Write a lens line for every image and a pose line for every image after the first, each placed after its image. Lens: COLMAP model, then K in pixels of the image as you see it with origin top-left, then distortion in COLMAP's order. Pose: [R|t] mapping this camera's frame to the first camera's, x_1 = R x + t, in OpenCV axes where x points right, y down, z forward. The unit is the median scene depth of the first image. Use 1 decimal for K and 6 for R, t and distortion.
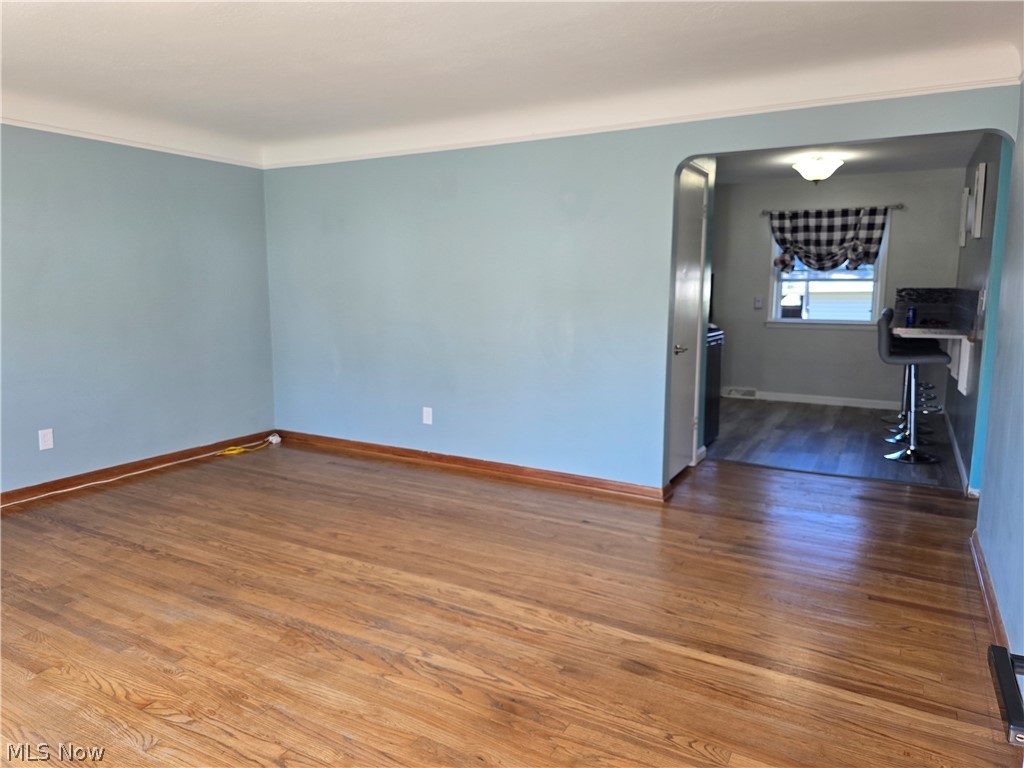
lens RADIAL K [[688.1, 0, 501.1], [0, 688.1, 379.1], [0, 0, 1]] dist [0.045927, -0.042724]
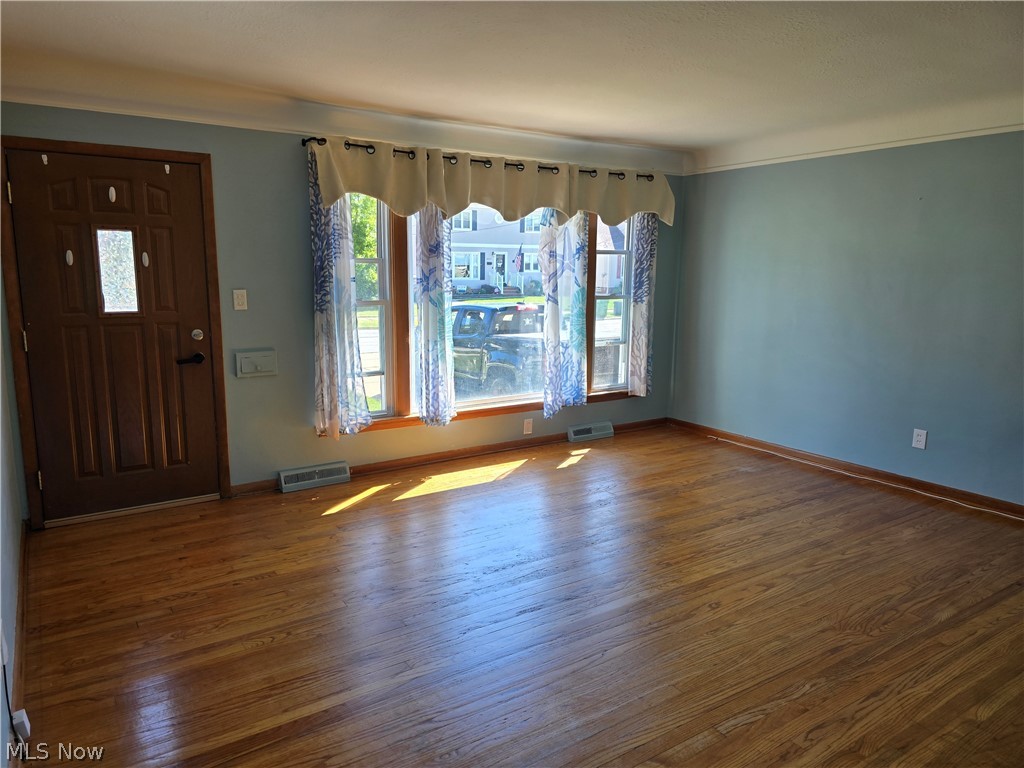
lens RADIAL K [[688.1, 0, 509.4], [0, 688.1, 382.7], [0, 0, 1]] dist [0.045927, -0.042724]
pose [[-0.445825, 0.147489, -0.882886, 0.664375], [-0.132562, 0.964577, 0.228074, -0.188932], [0.885250, 0.218718, -0.410481, 1.029400]]
